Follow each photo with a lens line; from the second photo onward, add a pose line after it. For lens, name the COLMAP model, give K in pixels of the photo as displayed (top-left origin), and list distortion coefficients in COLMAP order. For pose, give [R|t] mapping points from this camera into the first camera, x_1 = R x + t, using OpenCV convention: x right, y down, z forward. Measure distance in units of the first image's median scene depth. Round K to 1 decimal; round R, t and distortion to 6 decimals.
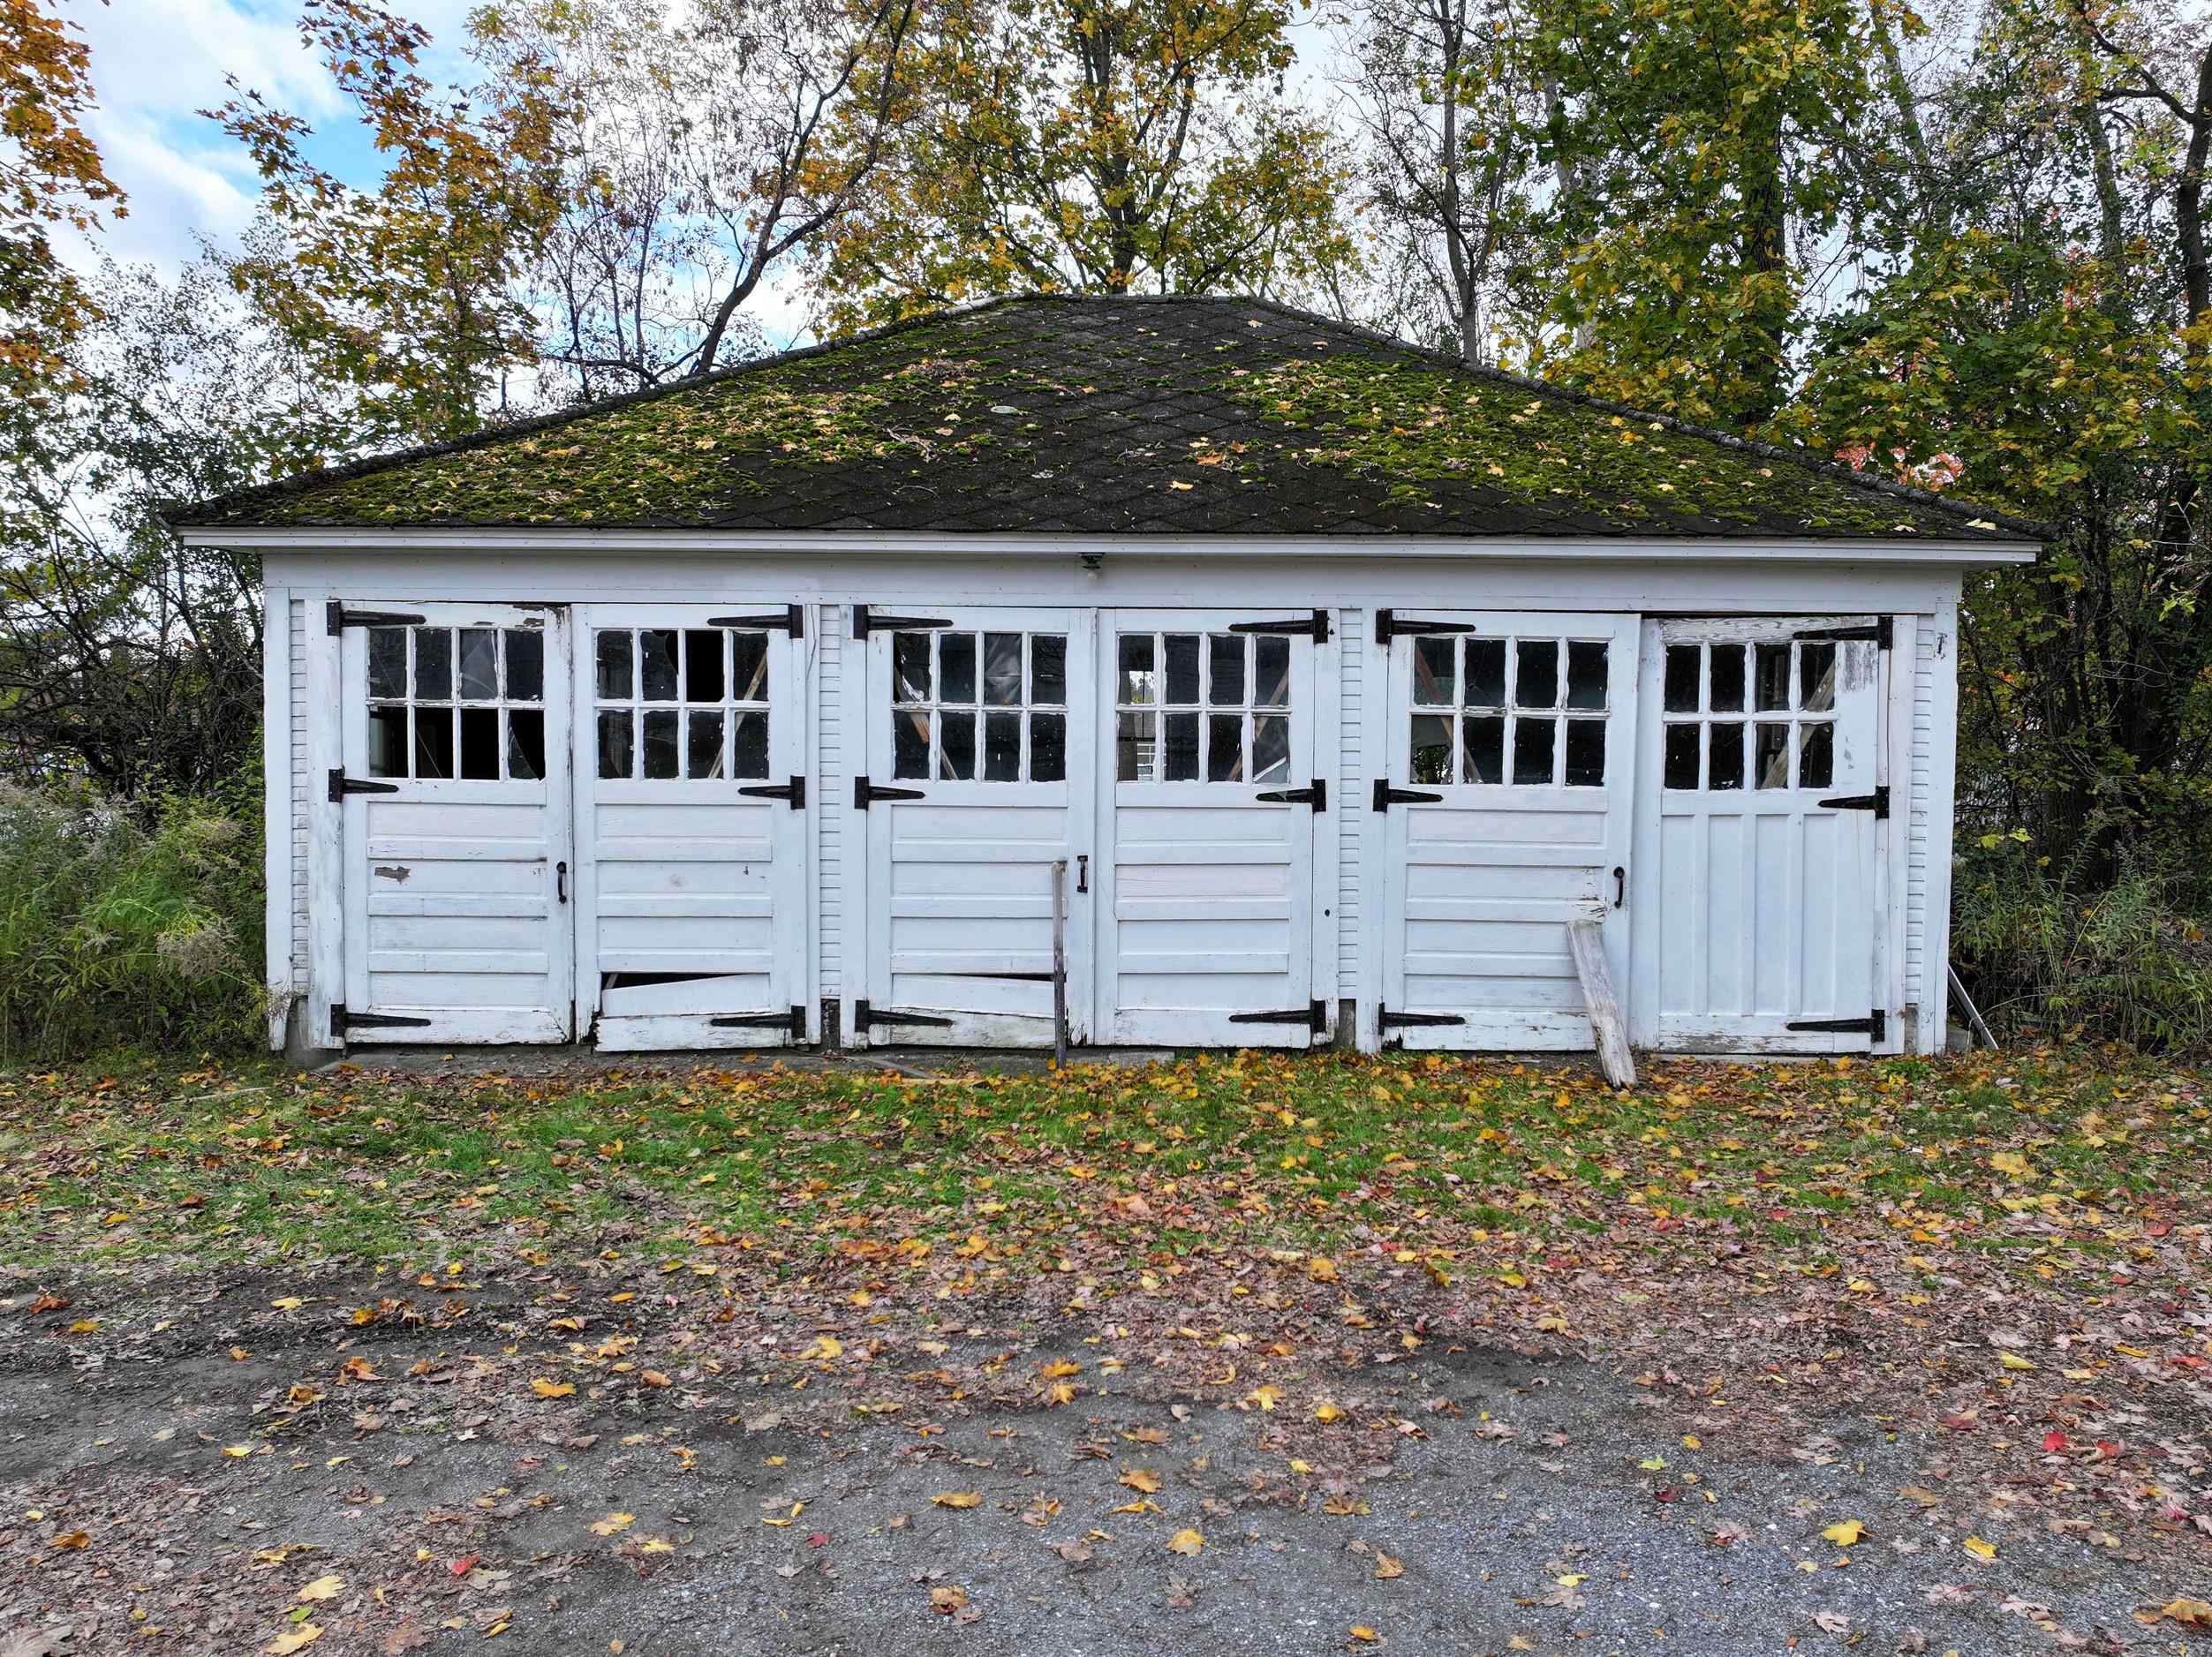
lens RADIAL K [[1553.5, 0, 1105.6], [0, 1553.5, 828.8], [0, 0, 1]] dist [-0.002555, 0.009931]
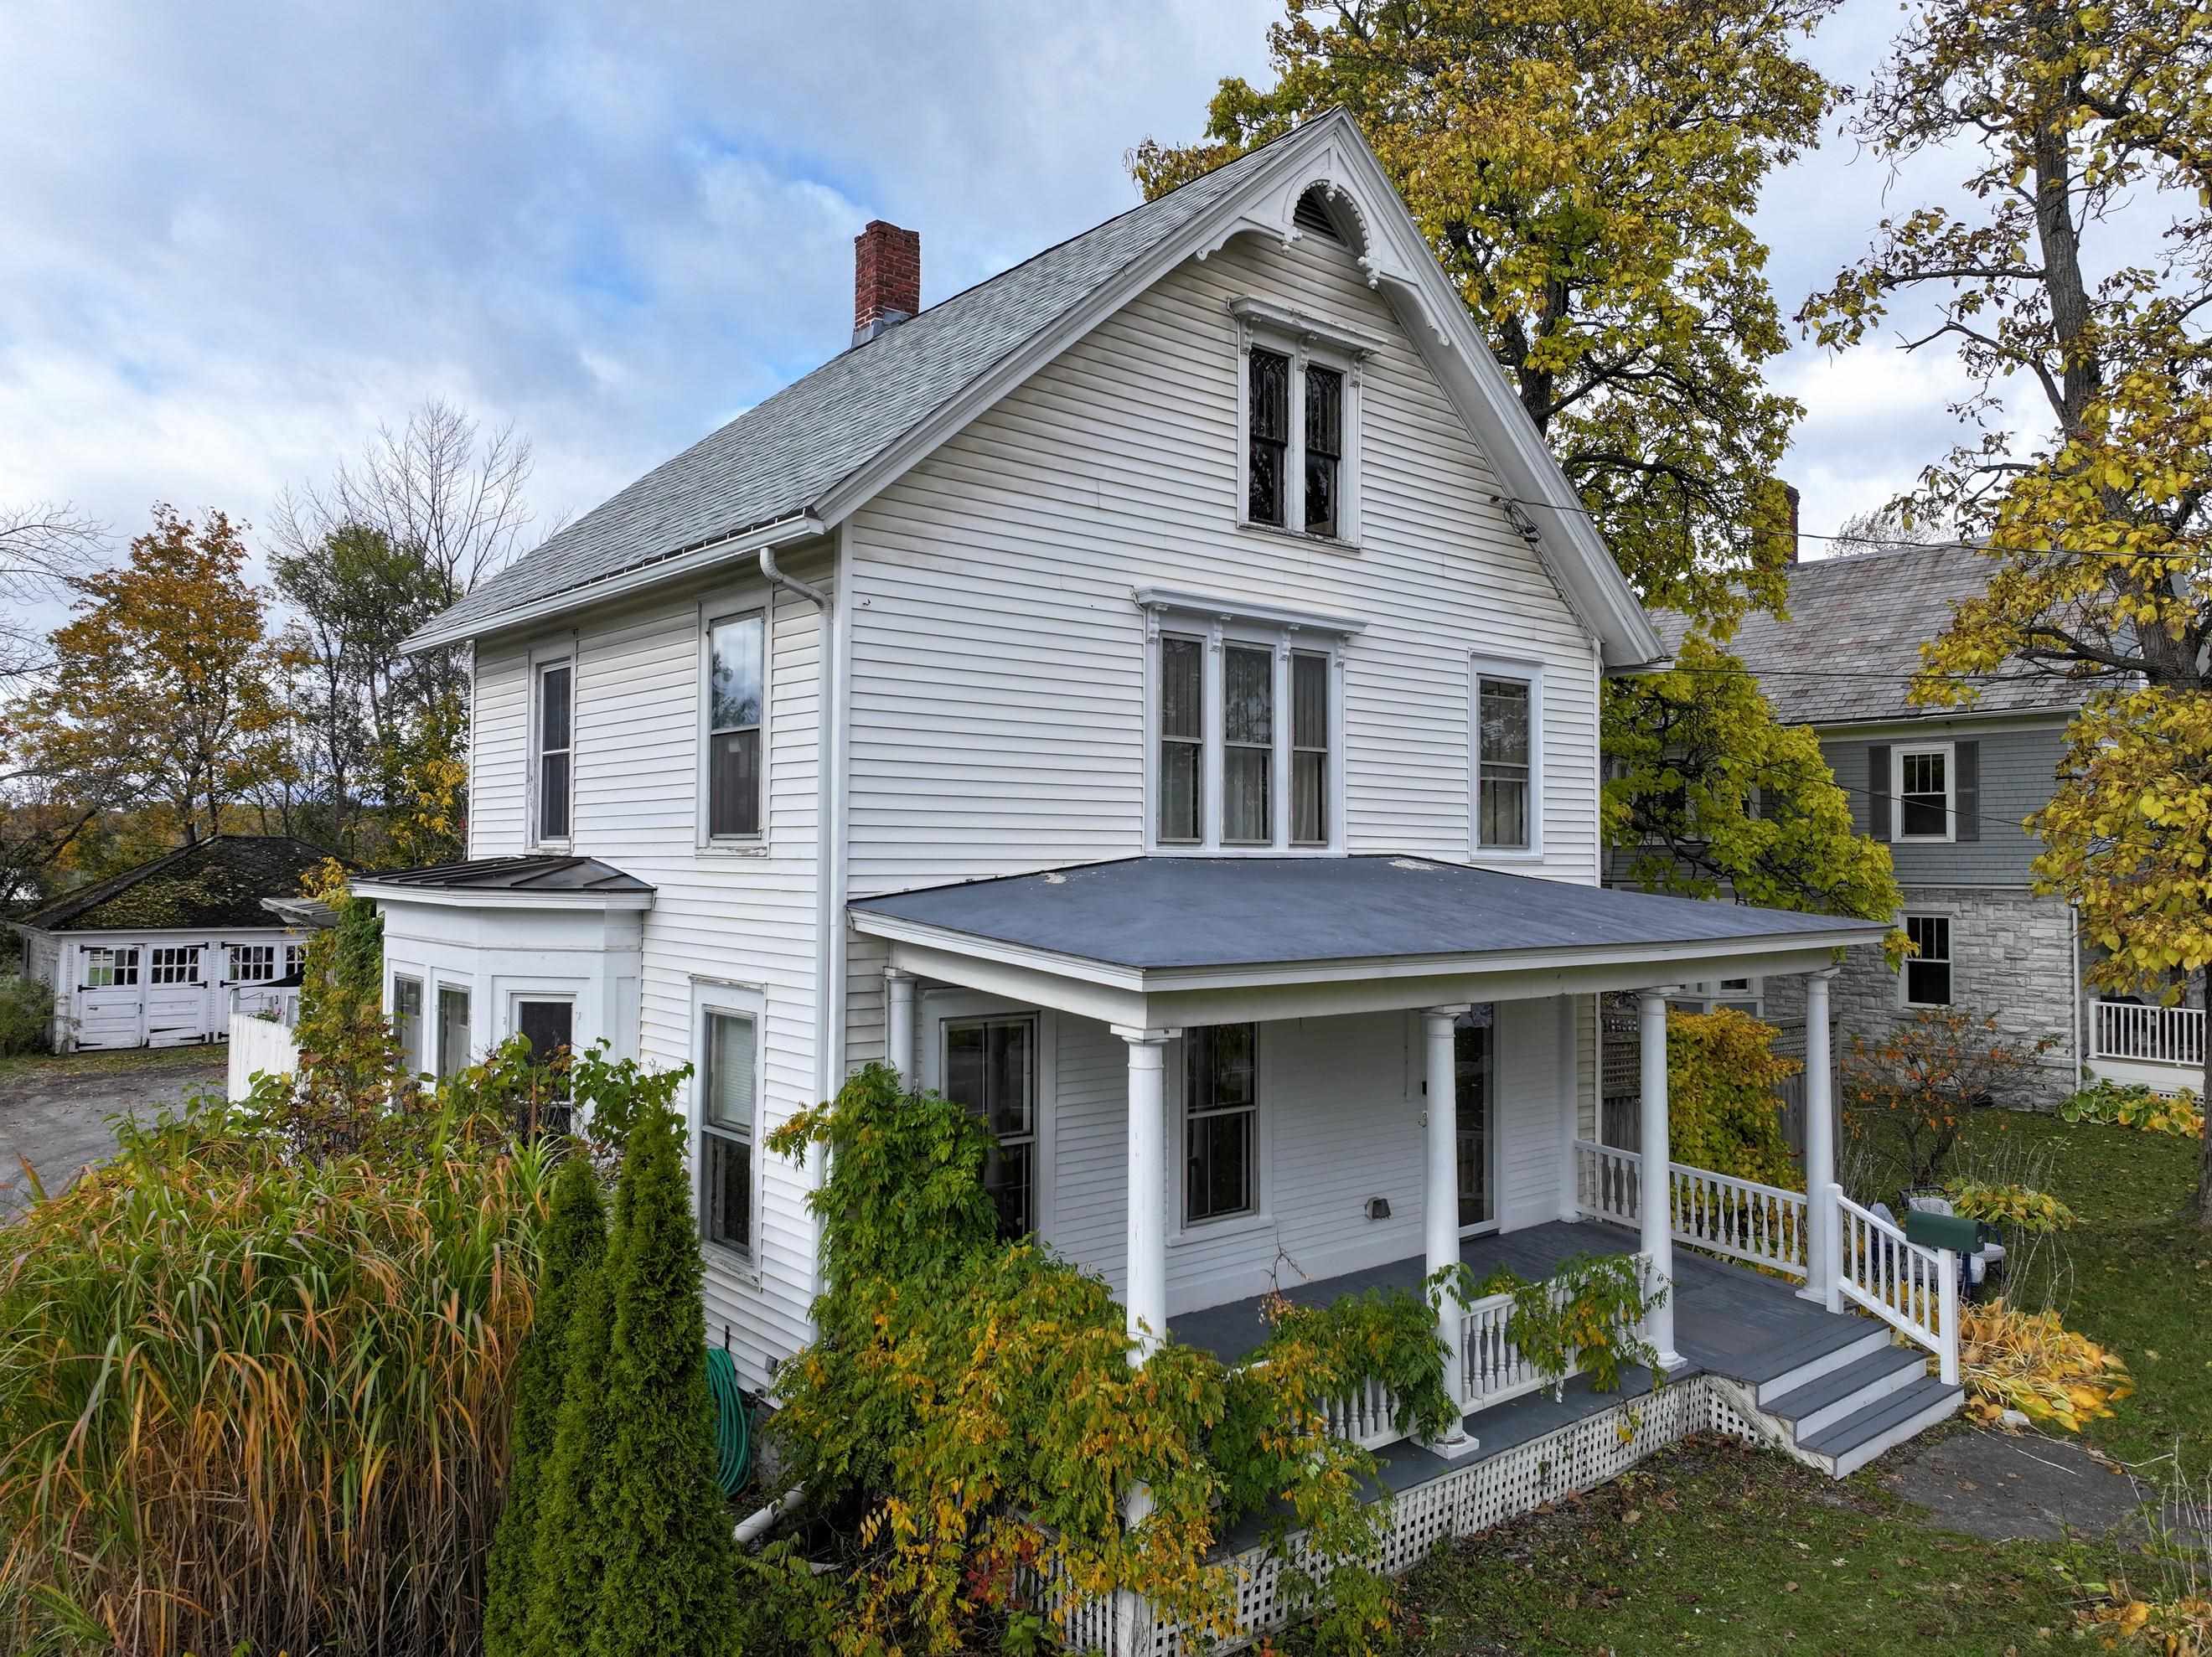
lens RADIAL K [[1553.6, 0, 1116.6], [0, 1553.6, 819.7], [0, 0, 1]] dist [-0.002555, 0.009931]
pose [[0.769908, 0.019947, 0.637843, -1.025893], [0.019327, 0.998324, -0.054548, -0.199351], [-0.637862, 0.054325, 0.768232, -4.043711]]
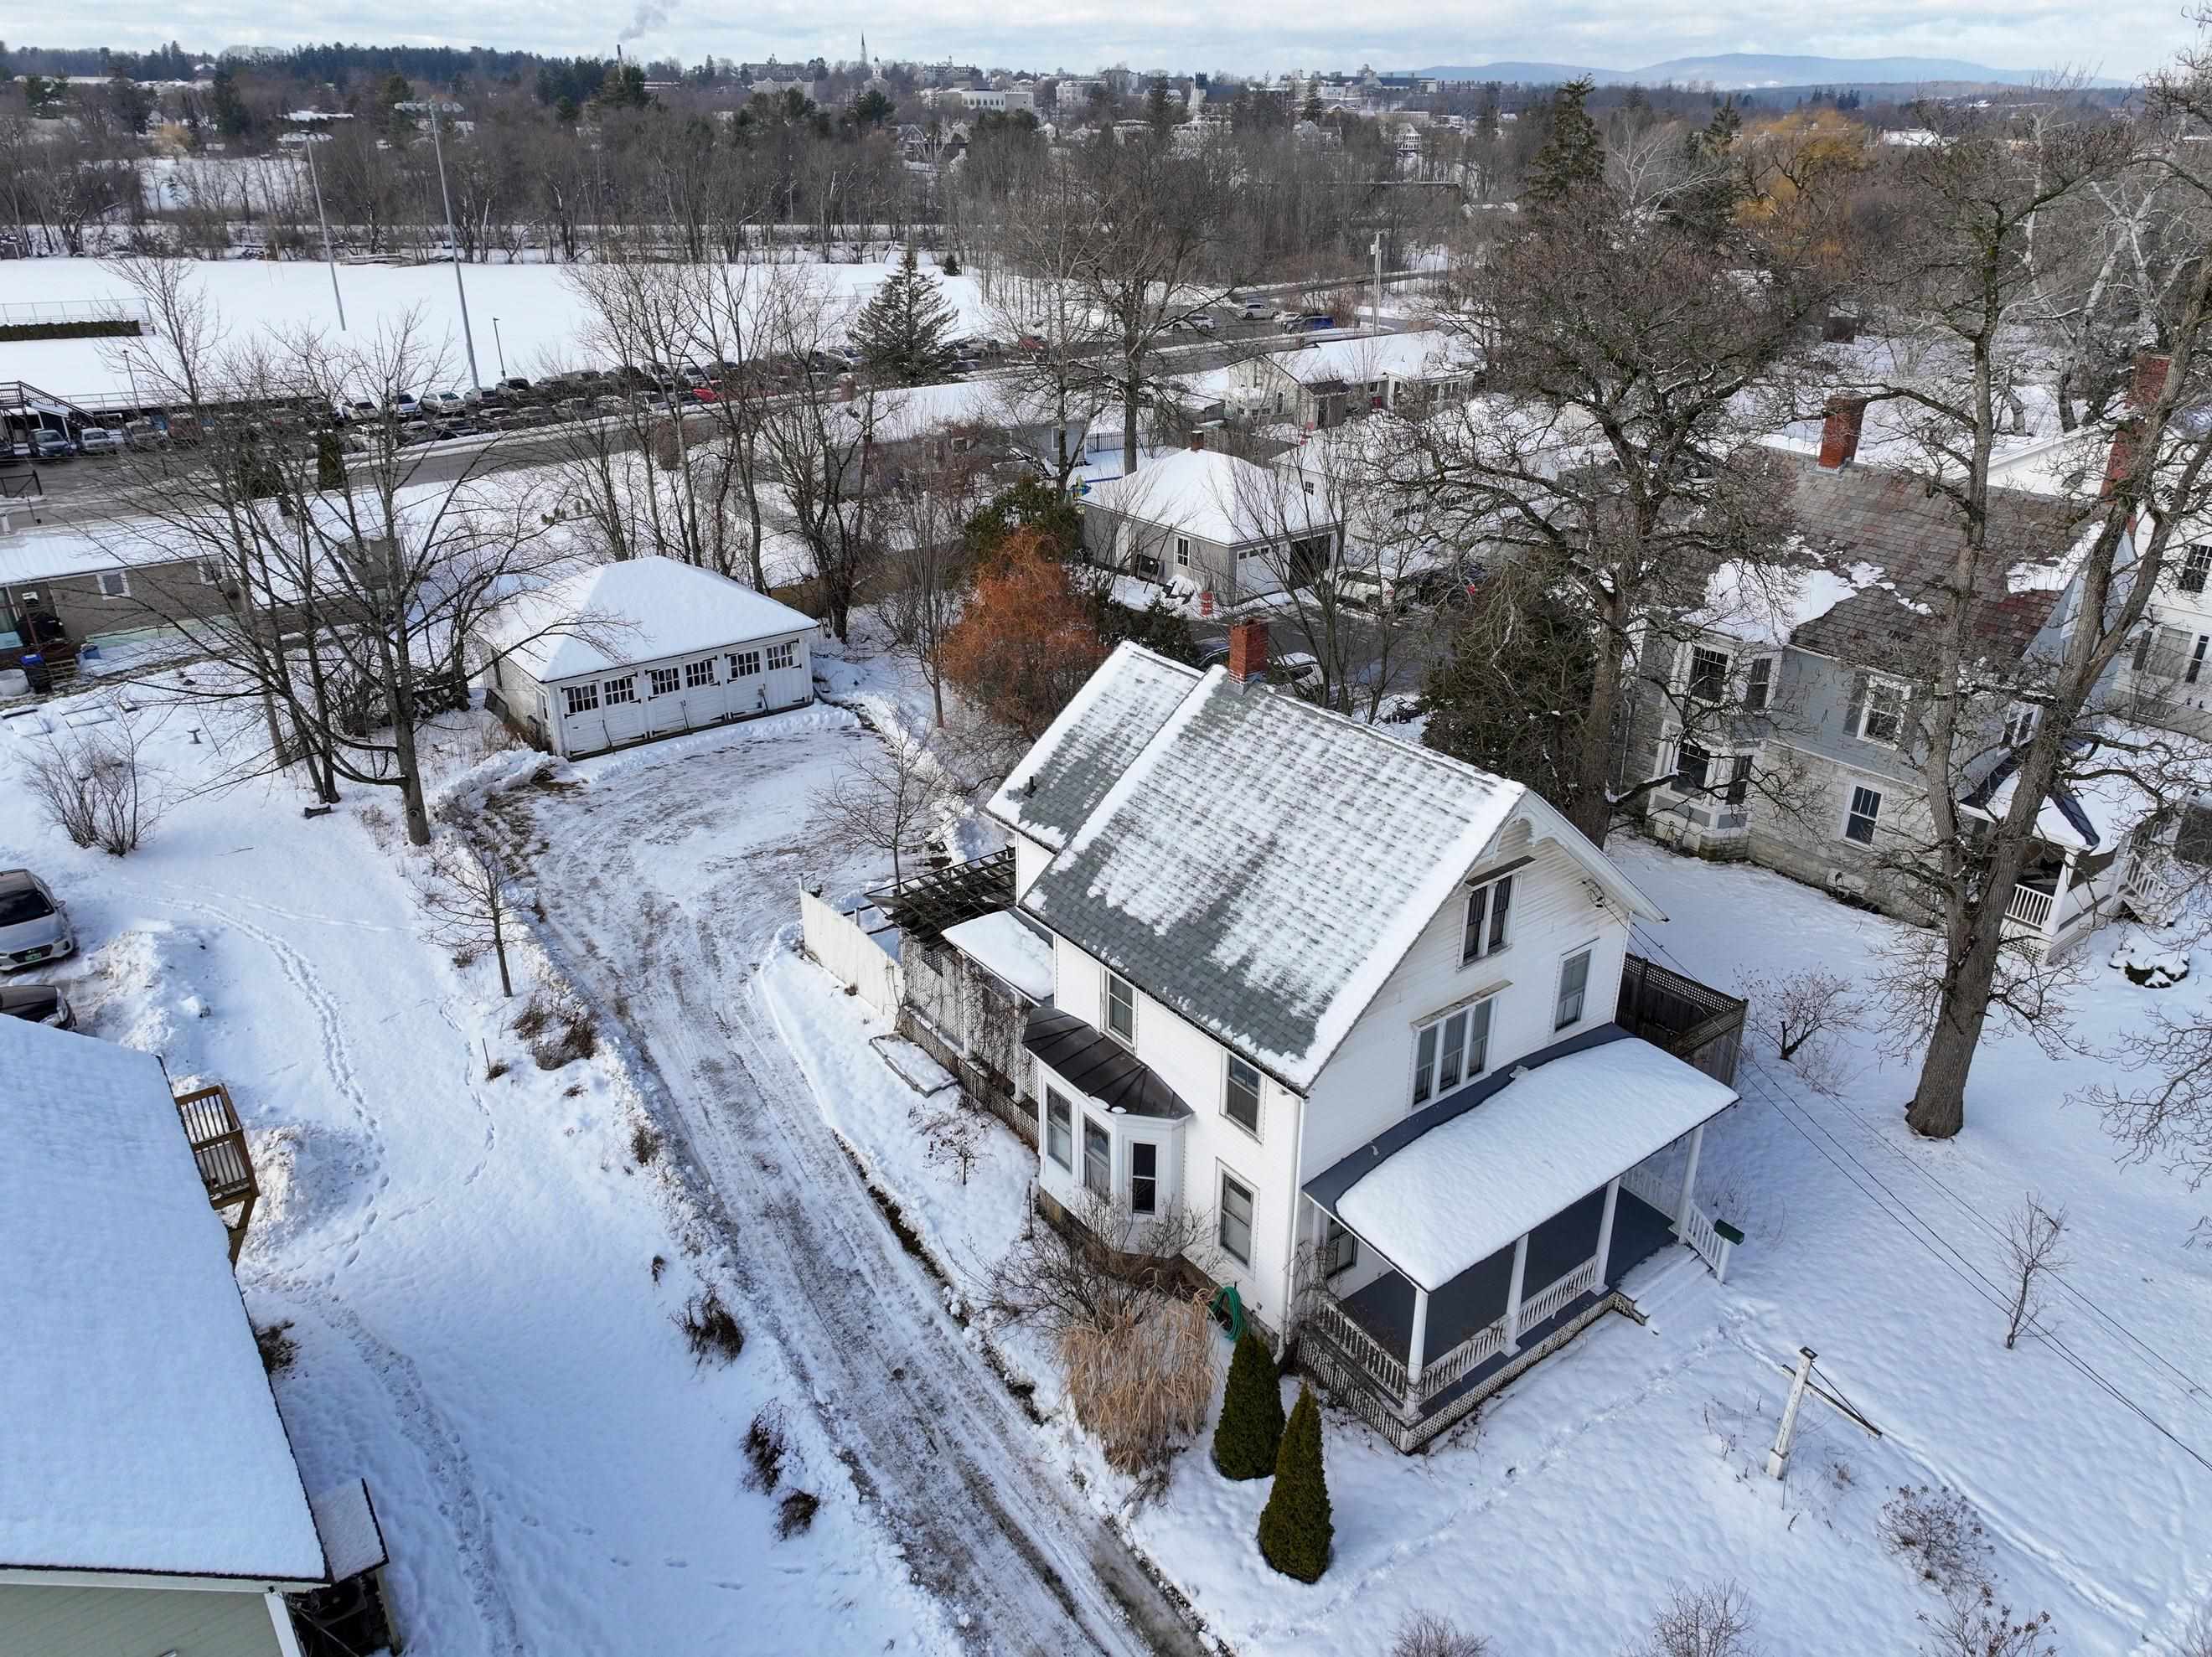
lens RADIAL K [[1553.6, 0, 1118.3], [0, 1553.6, 827.3], [0, 0, 1]] dist [-0.002555, 0.009931]
pose [[0.798677, -0.256970, 0.544134, -2.149704], [0.020665, 0.915416, 0.401978, -1.988916], [-0.601405, -0.309806, 0.736432, -4.797071]]
